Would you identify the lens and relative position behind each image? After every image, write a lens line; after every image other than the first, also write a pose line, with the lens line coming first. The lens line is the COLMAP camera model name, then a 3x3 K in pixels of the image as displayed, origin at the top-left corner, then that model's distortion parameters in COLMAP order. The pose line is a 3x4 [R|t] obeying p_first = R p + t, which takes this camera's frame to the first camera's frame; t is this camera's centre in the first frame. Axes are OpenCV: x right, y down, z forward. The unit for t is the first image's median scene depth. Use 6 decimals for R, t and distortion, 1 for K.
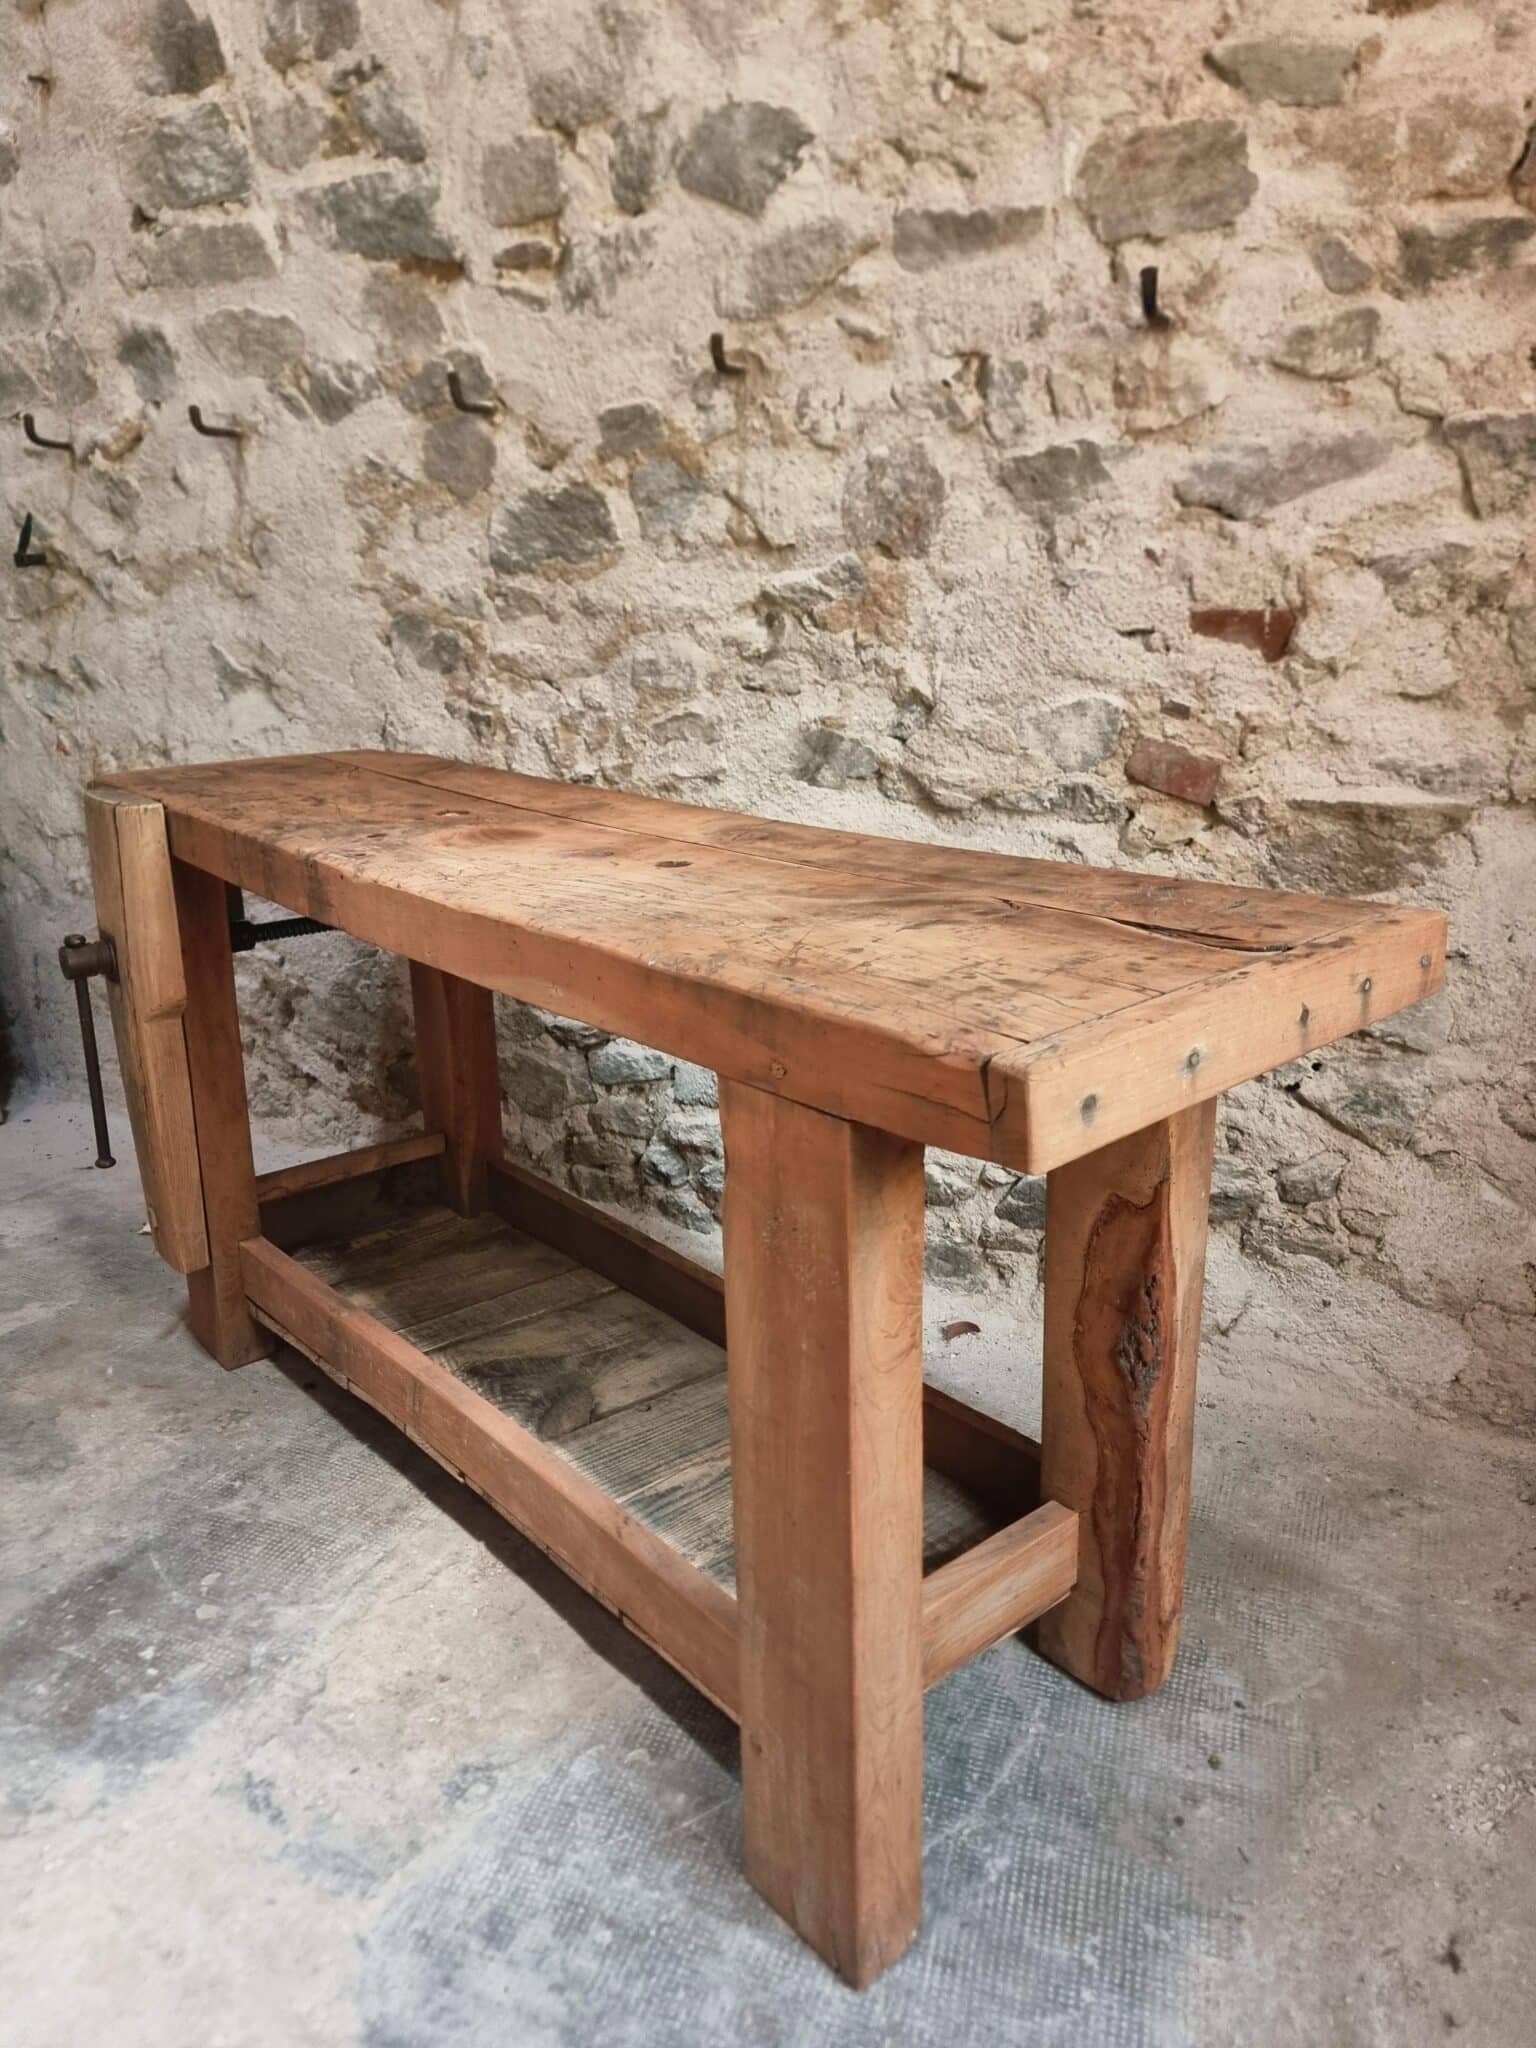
lens RADIAL K [[1426.9, 0, 764.9], [0, 1426.9, 1039.9], [0, 0, 1]] dist [0.060158, -0.061700]
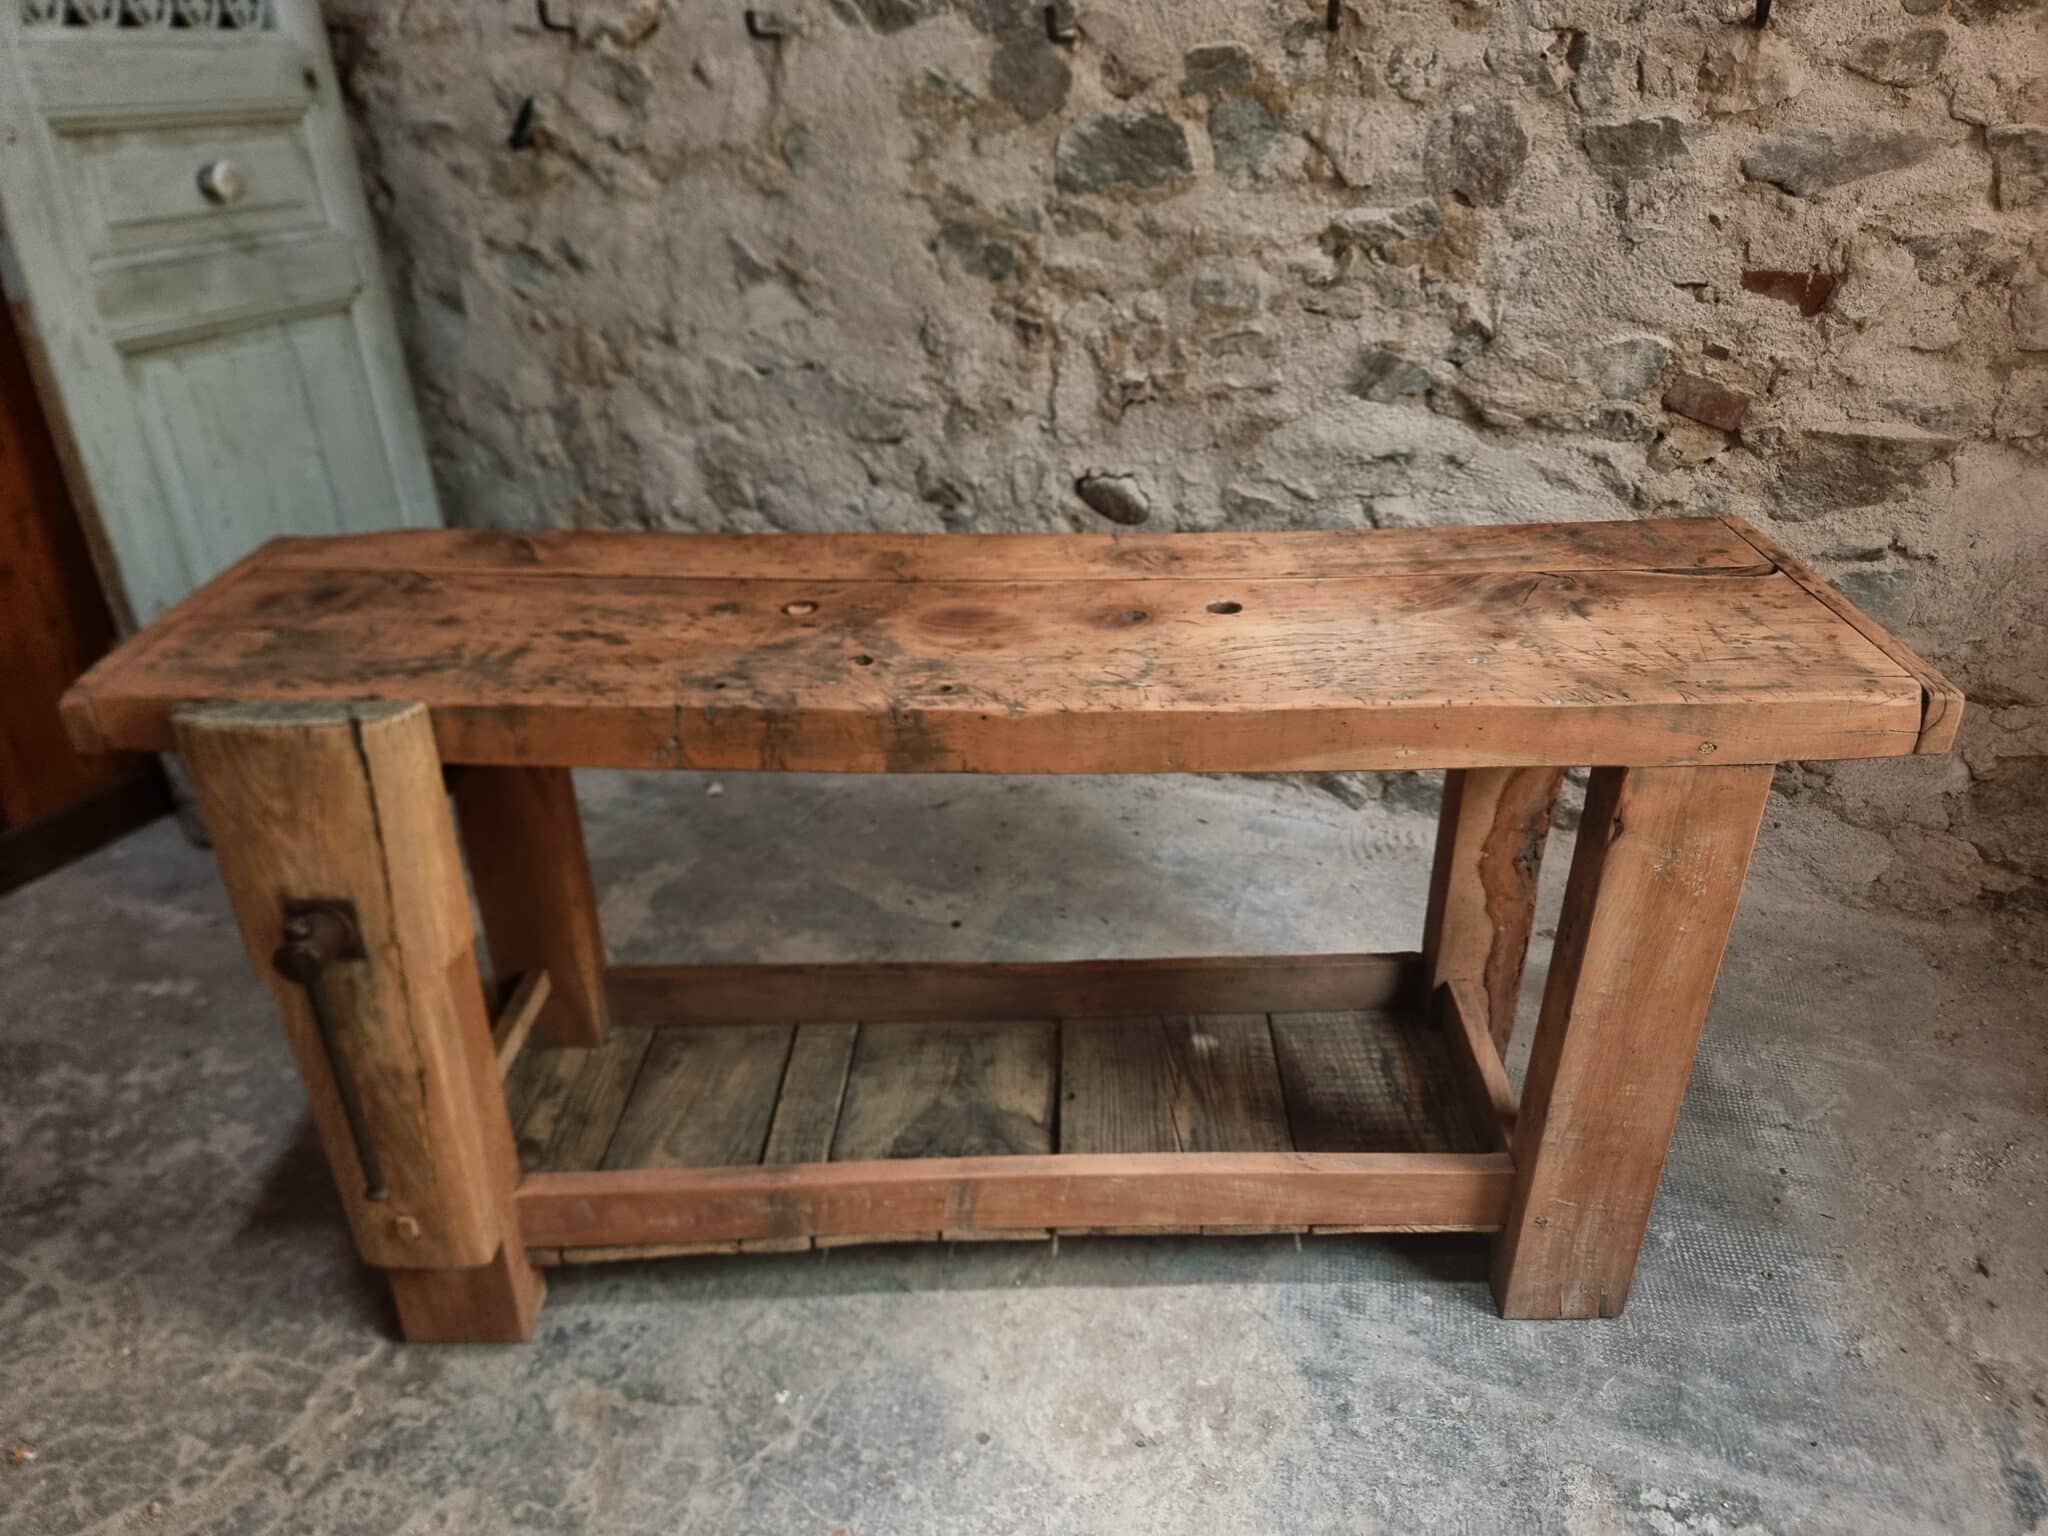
lens RADIAL K [[1445.4, 0, 1046.5], [0, 1445.4, 776.2], [0, 0, 1]] dist [0.050475, -0.036816]
pose [[0.992201, -0.037380, 0.118911, -0.380815], [0.016020, 0.984305, 0.175748, -0.091952], [-0.123614, -0.172472, 0.977227, -0.167919]]
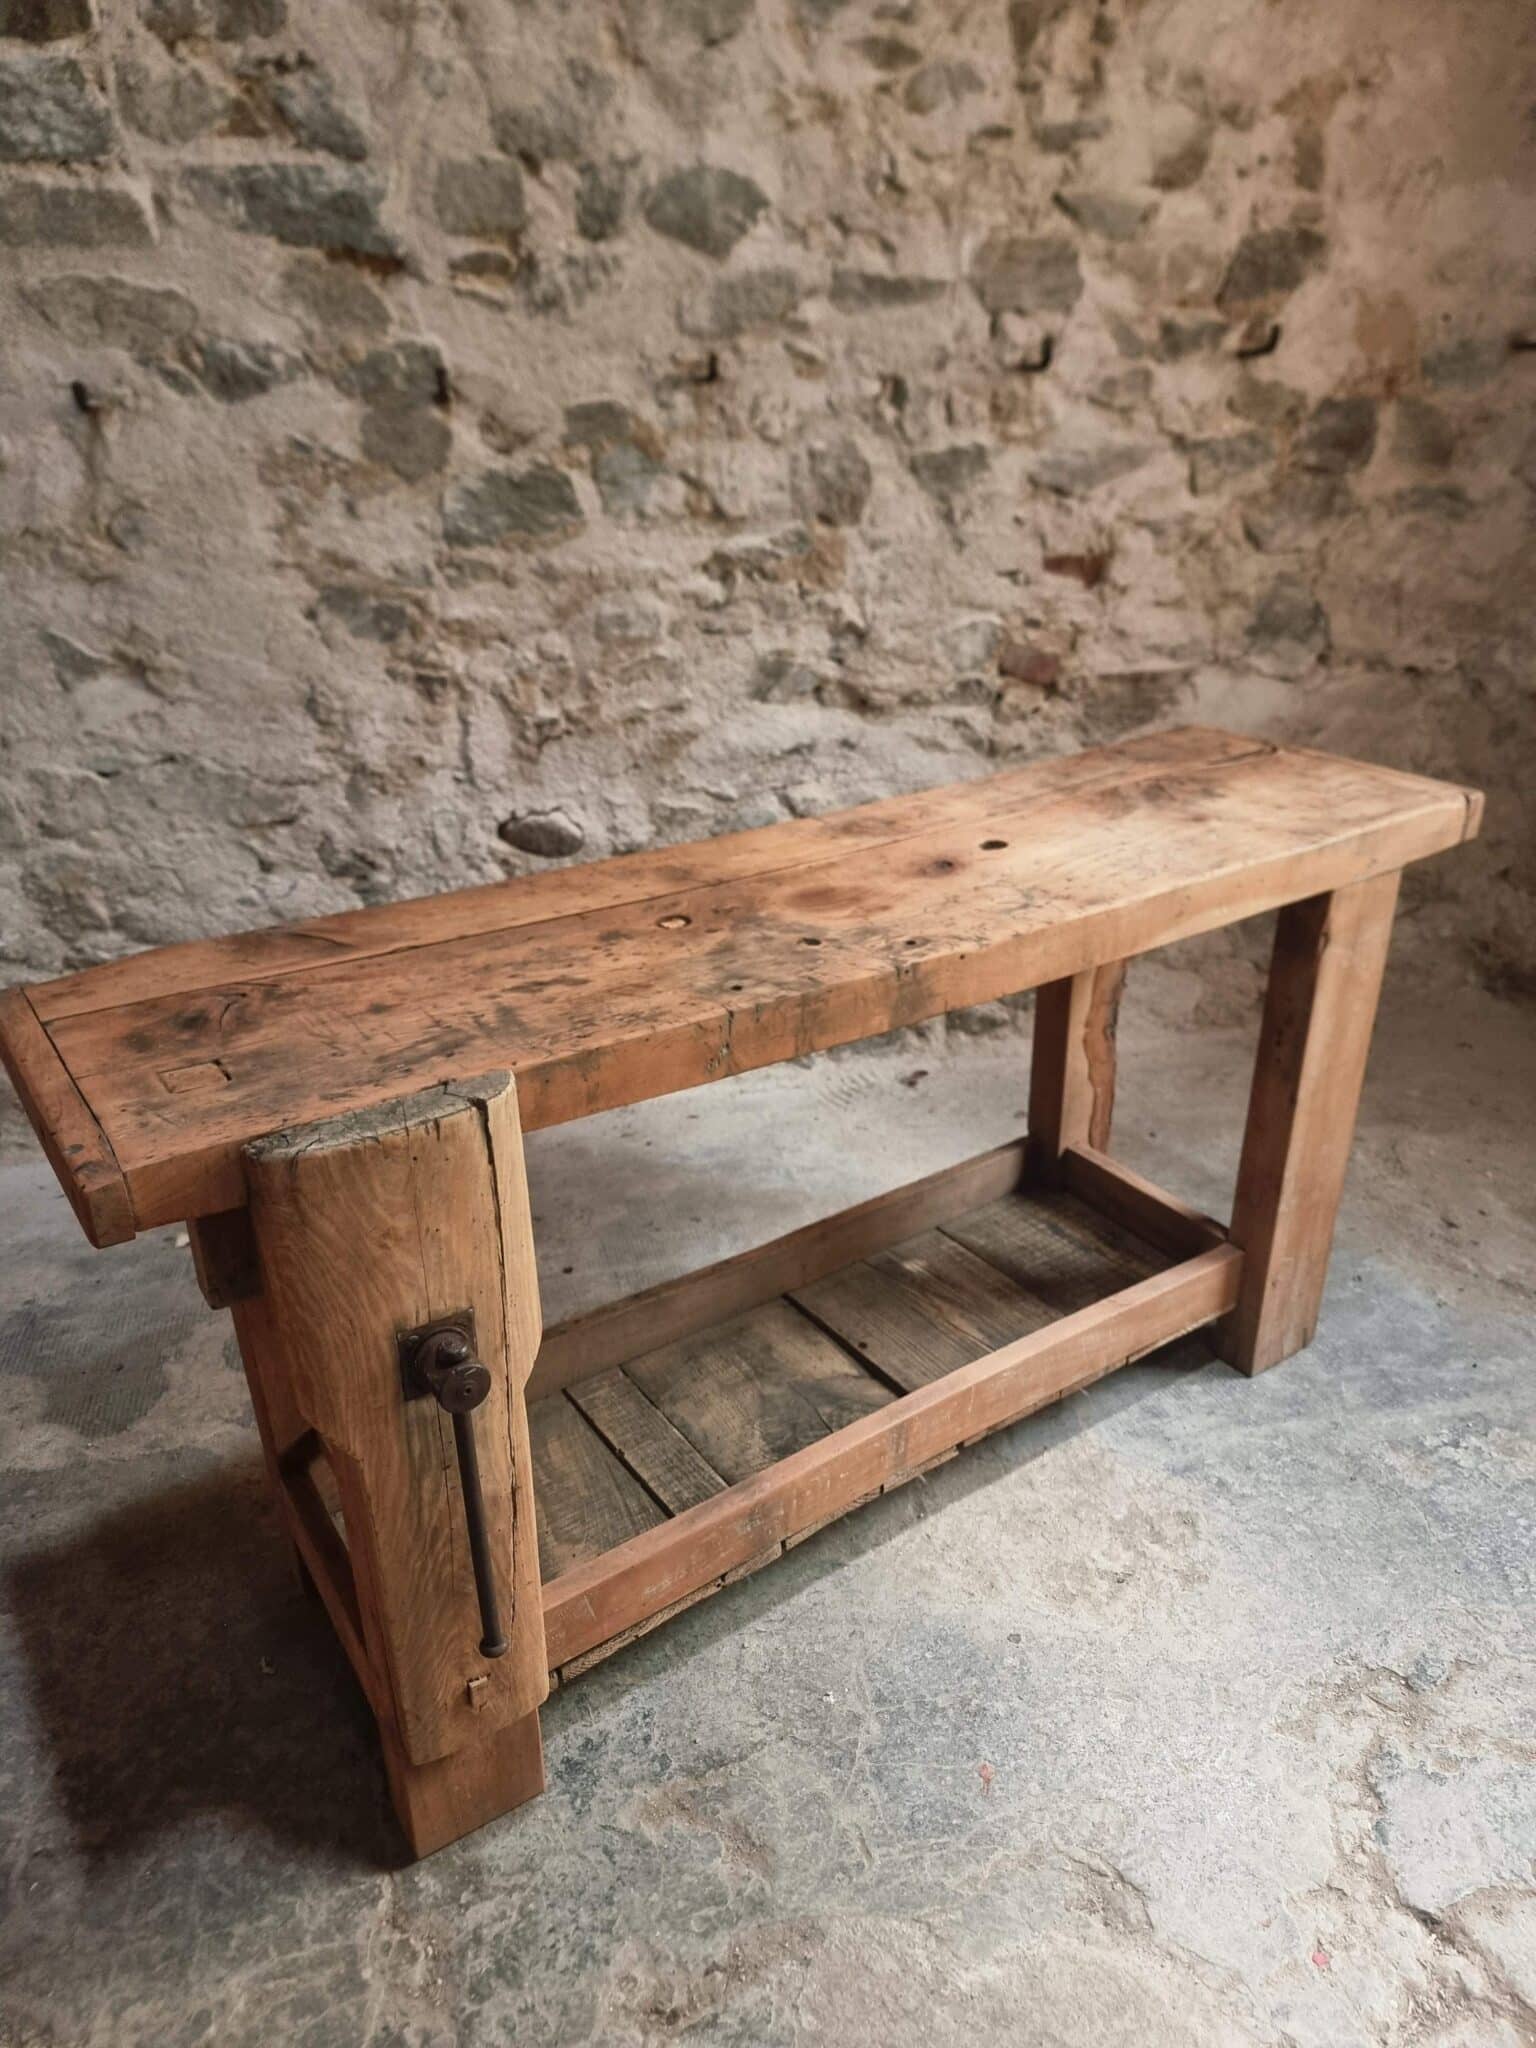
lens RADIAL K [[1438.5, 0, 744.9], [0, 1438.5, 1043.1], [0, 0, 1]] dist [0.053182, -0.060722]
pose [[0.764099, -0.264651, 0.588314, -0.850820], [0.206974, 0.964335, 0.164986, -0.103340], [-0.610995, -0.004300, 0.791623, -0.022521]]
